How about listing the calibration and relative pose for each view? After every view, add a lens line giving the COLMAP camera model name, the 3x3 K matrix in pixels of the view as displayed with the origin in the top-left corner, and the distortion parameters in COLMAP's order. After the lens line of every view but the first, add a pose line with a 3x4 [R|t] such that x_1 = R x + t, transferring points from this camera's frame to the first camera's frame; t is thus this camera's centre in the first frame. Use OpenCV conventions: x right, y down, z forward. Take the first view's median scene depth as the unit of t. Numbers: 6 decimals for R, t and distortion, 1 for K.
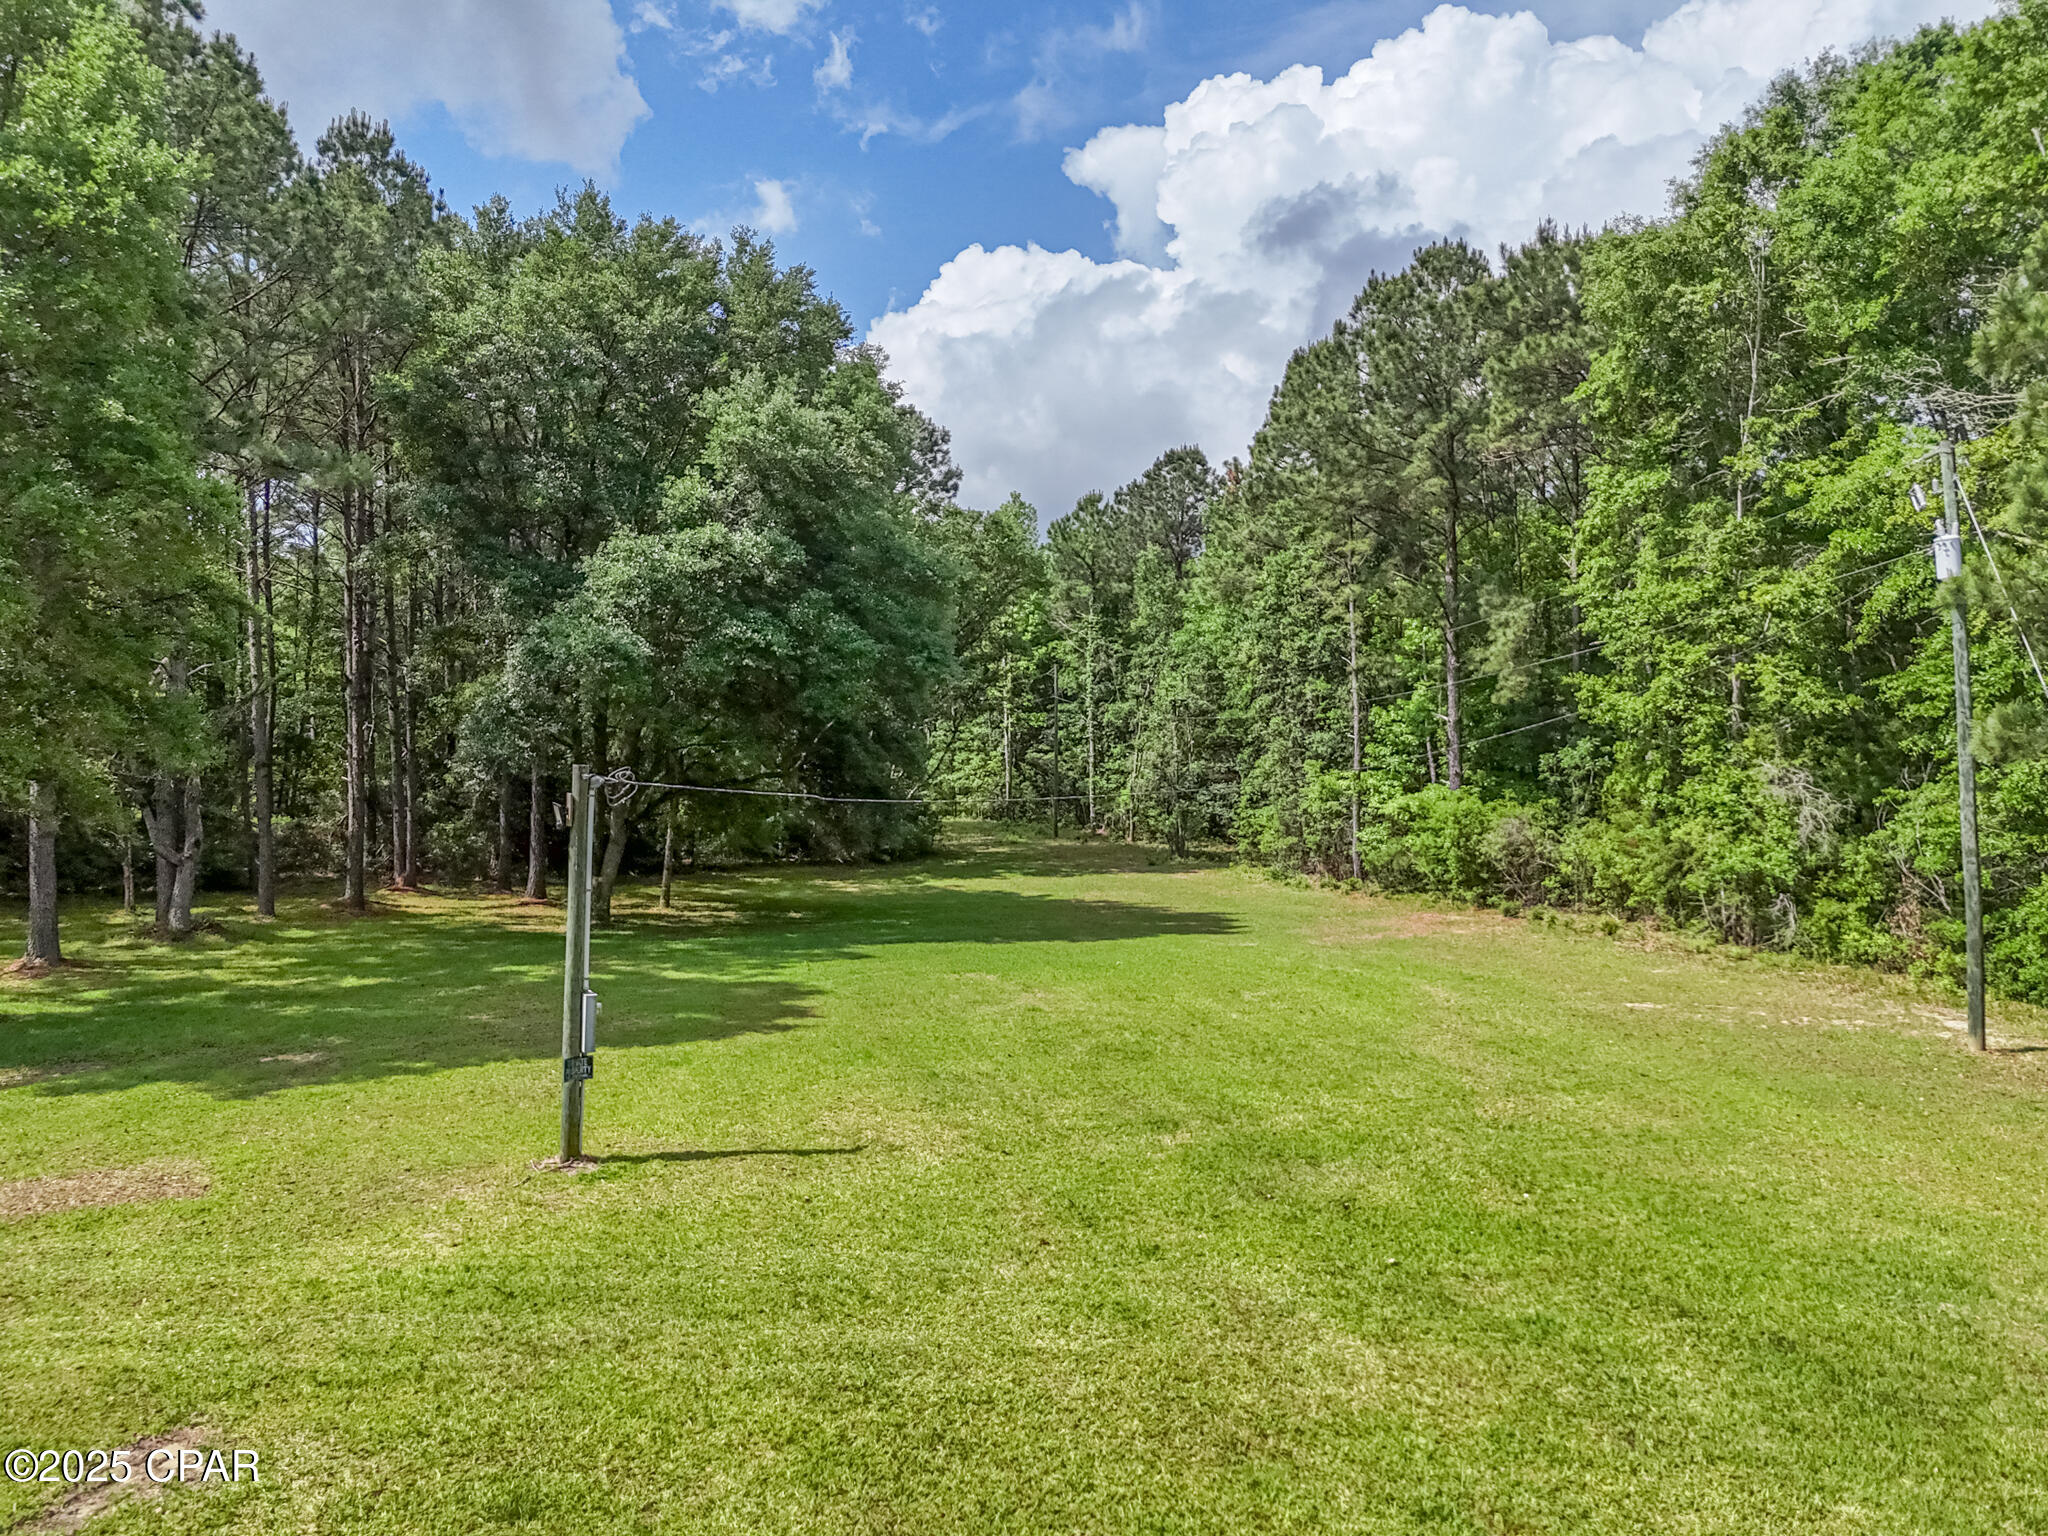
lens RADIAL K [[1503.3, 0, 1024.0], [0, 1503.3, 768.0], [0, 0, 1]] dist [0.065555, -0.055072]
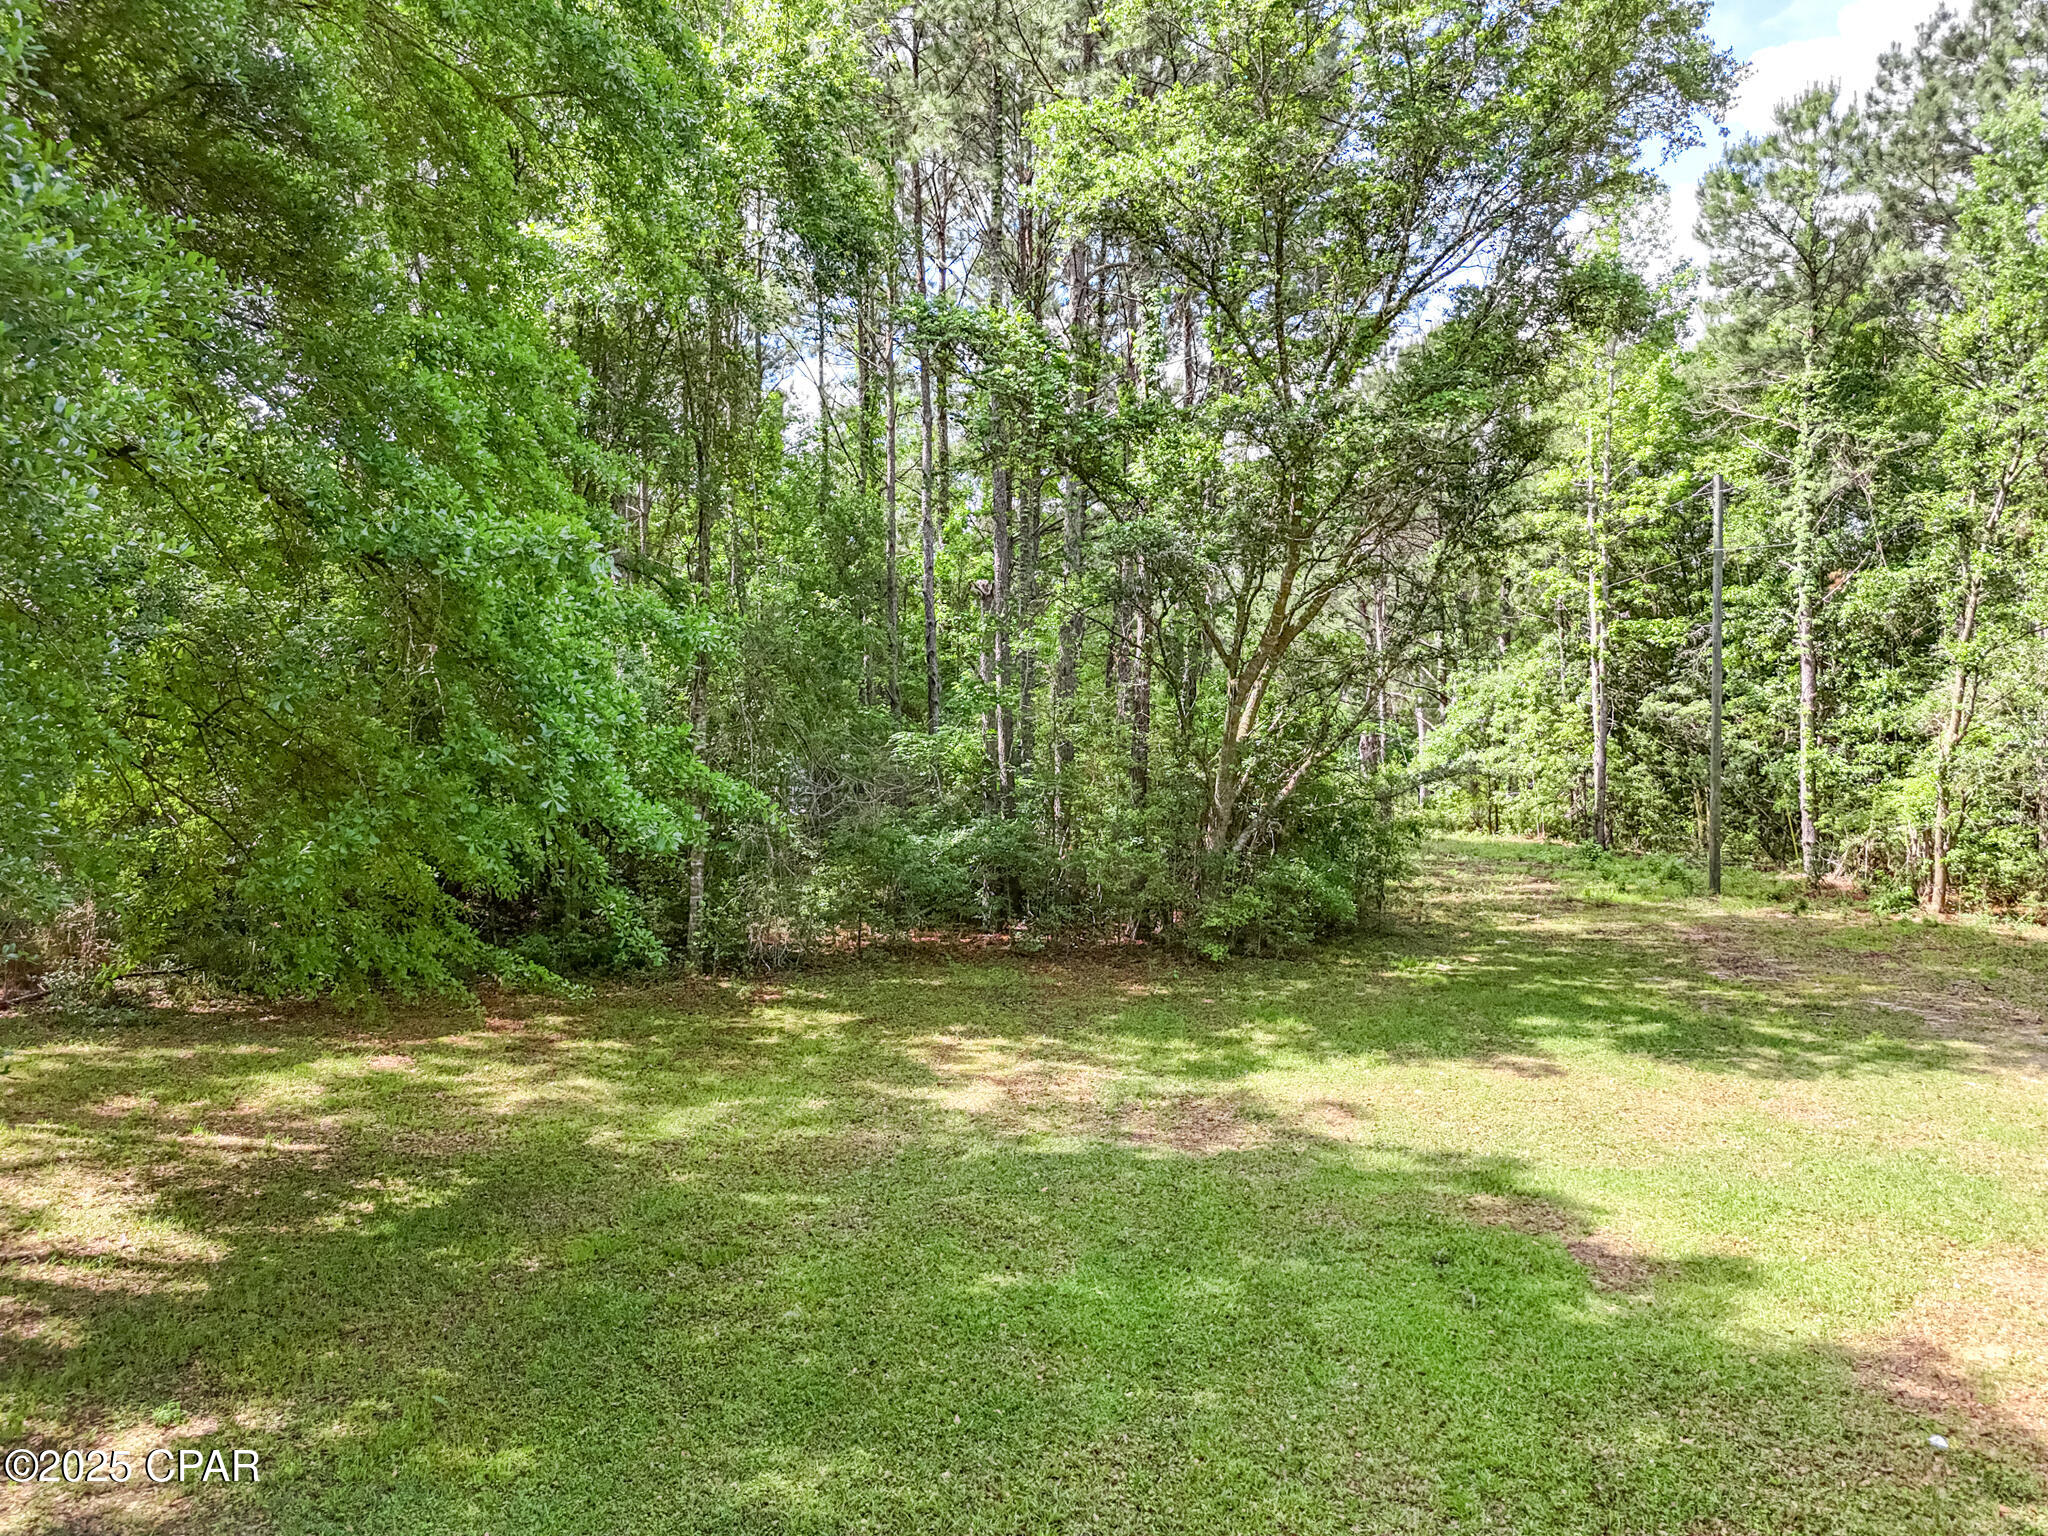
lens RADIAL K [[1503.3, 0, 1024.0], [0, 1503.3, 768.0], [0, 0, 1]] dist [0.065555, -0.055072]
pose [[0.925485, 0.003832, -0.378764, 0.003368], [-0.003570, 0.999993, 0.001394, 0.011230], [0.378766, 0.000062, 0.925492, 0.512335]]
